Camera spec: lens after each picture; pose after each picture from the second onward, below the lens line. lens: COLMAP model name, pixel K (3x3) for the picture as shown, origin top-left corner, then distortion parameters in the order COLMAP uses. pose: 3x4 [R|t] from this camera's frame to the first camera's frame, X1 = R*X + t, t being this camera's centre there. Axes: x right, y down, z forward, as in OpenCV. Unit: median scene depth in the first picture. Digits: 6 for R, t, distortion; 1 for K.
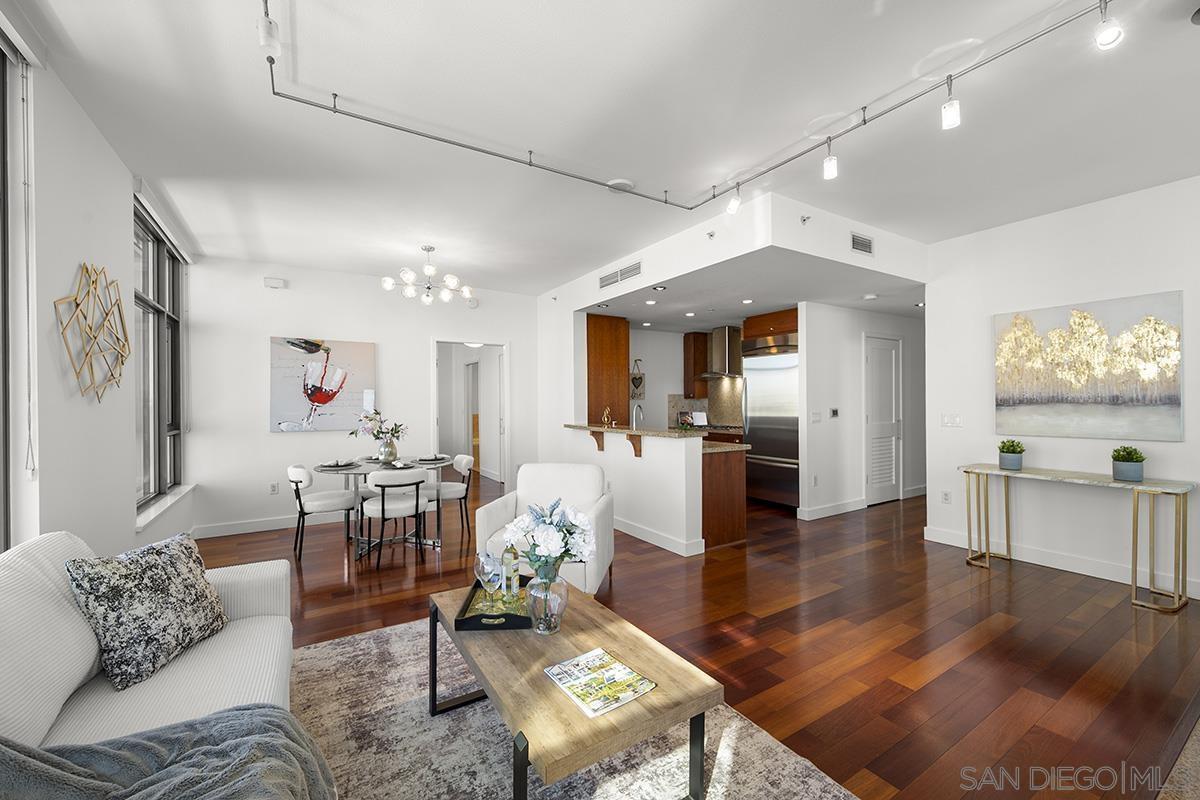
lens RADIAL K [[474.1, 0, 598.6], [0, 474.1, 402.2], [0, 0, 1]] dist [-0.000860, -0.000173]
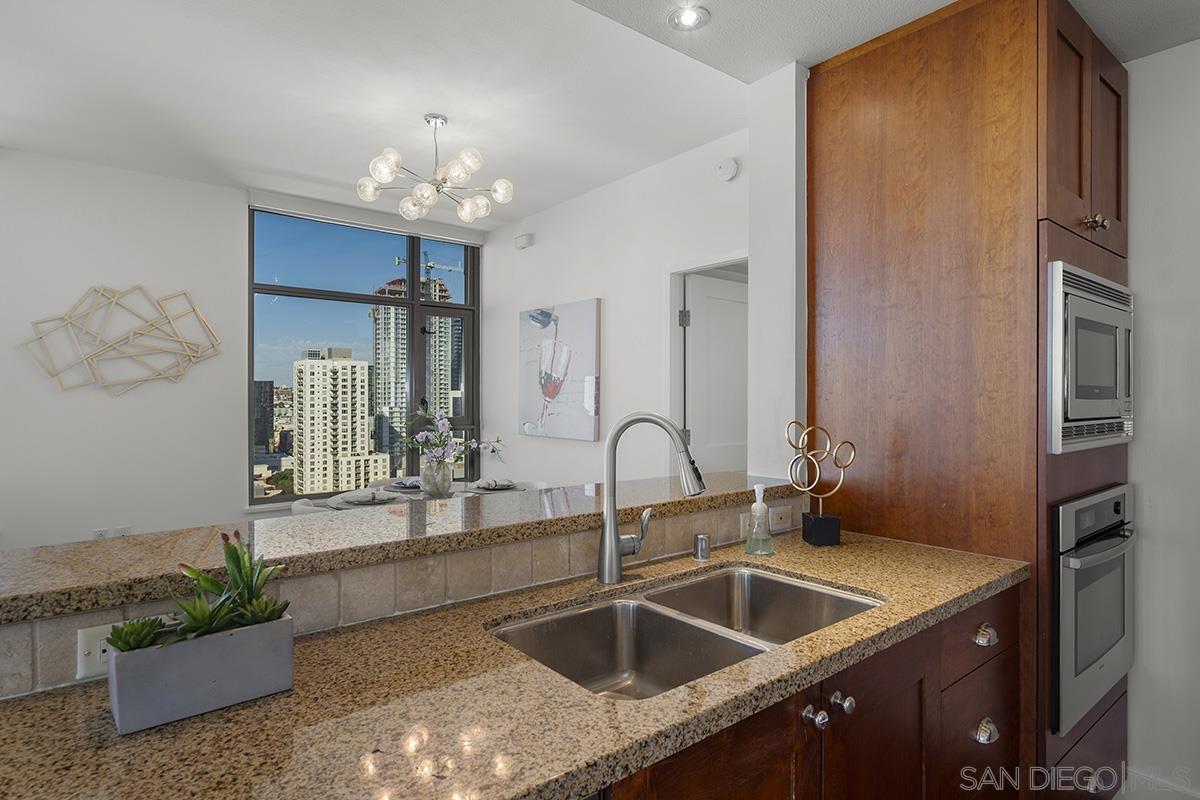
lens RADIAL K [[642.6, 0, 600.0], [0, 642.6, 400.0], [0, 0, 1]] dist [-0.002950, -0.000622]
pose [[0.125635, 0.010059, -0.992026, 0.393333], [-0.003812, 0.999946, 0.009657, -0.004329], [0.992069, 0.002568, 0.125667, 1.045956]]
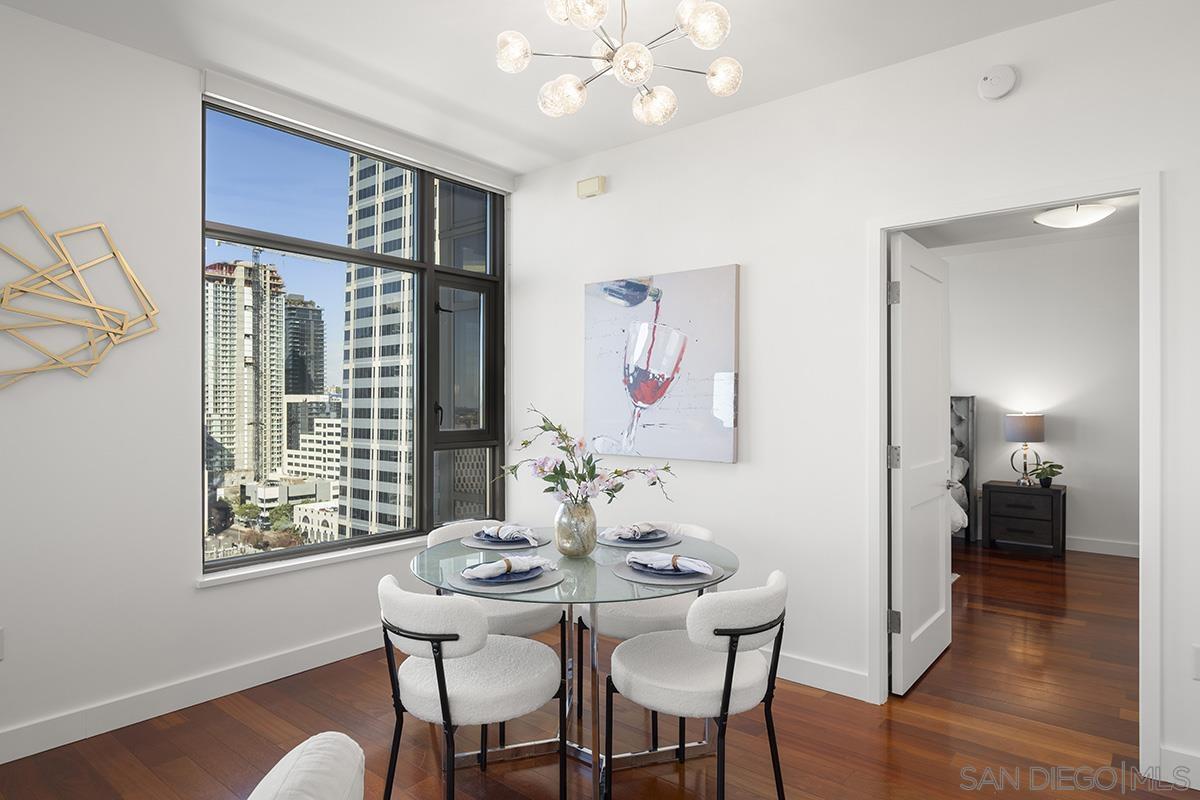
lens RADIAL K [[696.2, 0, 600.2], [0, 696.2, 403.4], [0, 0, 1]] dist [-0.003196, -0.000626]
pose [[0.320426, 0.007253, -0.947246, 0.105901], [-0.004171, 0.999972, 0.006246, -0.001531], [0.947264, 0.001950, 0.320447, 0.787048]]
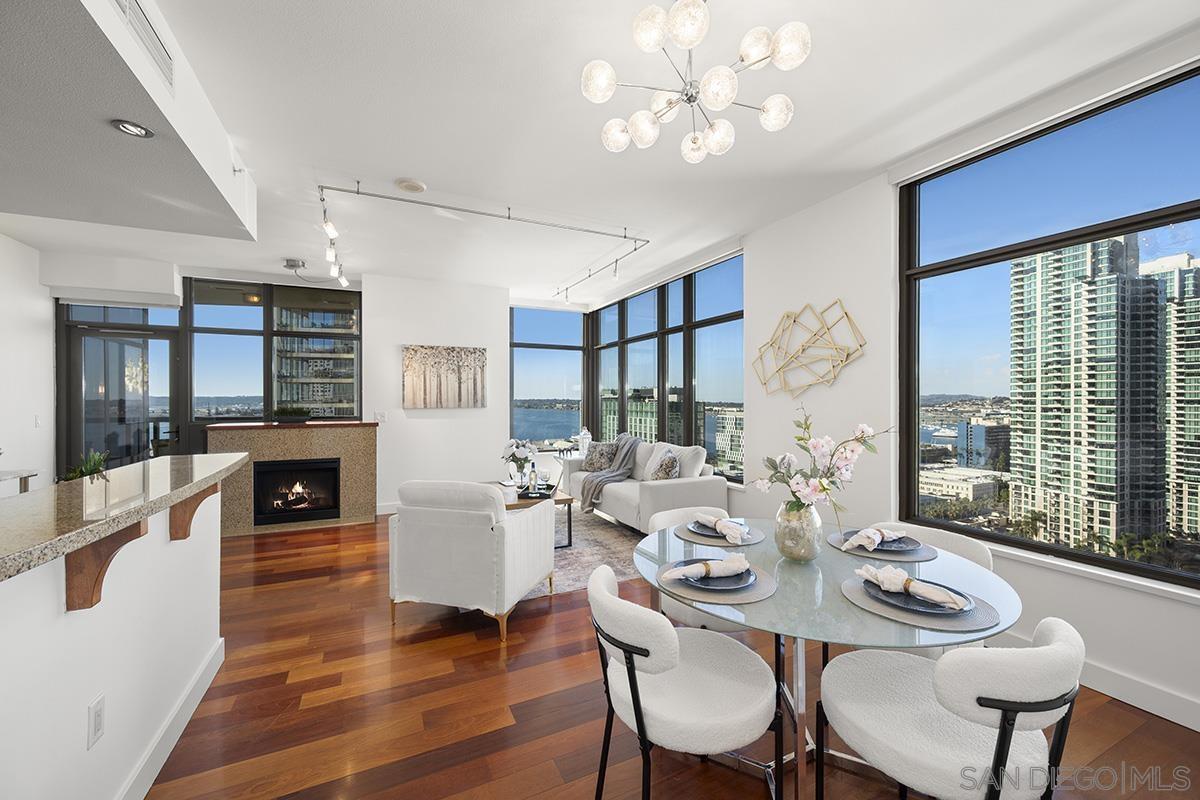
lens RADIAL K [[474.1, 0, 598.6], [0, 474.1, 402.2], [0, 0, 1]] dist [-0.000860, -0.000173]
pose [[-0.993356, 0.007713, 0.114824, -0.309689], [0.008531, 0.999942, 0.006638, -0.001444], [-0.114766, 0.007574, -0.993364, 1.319494]]
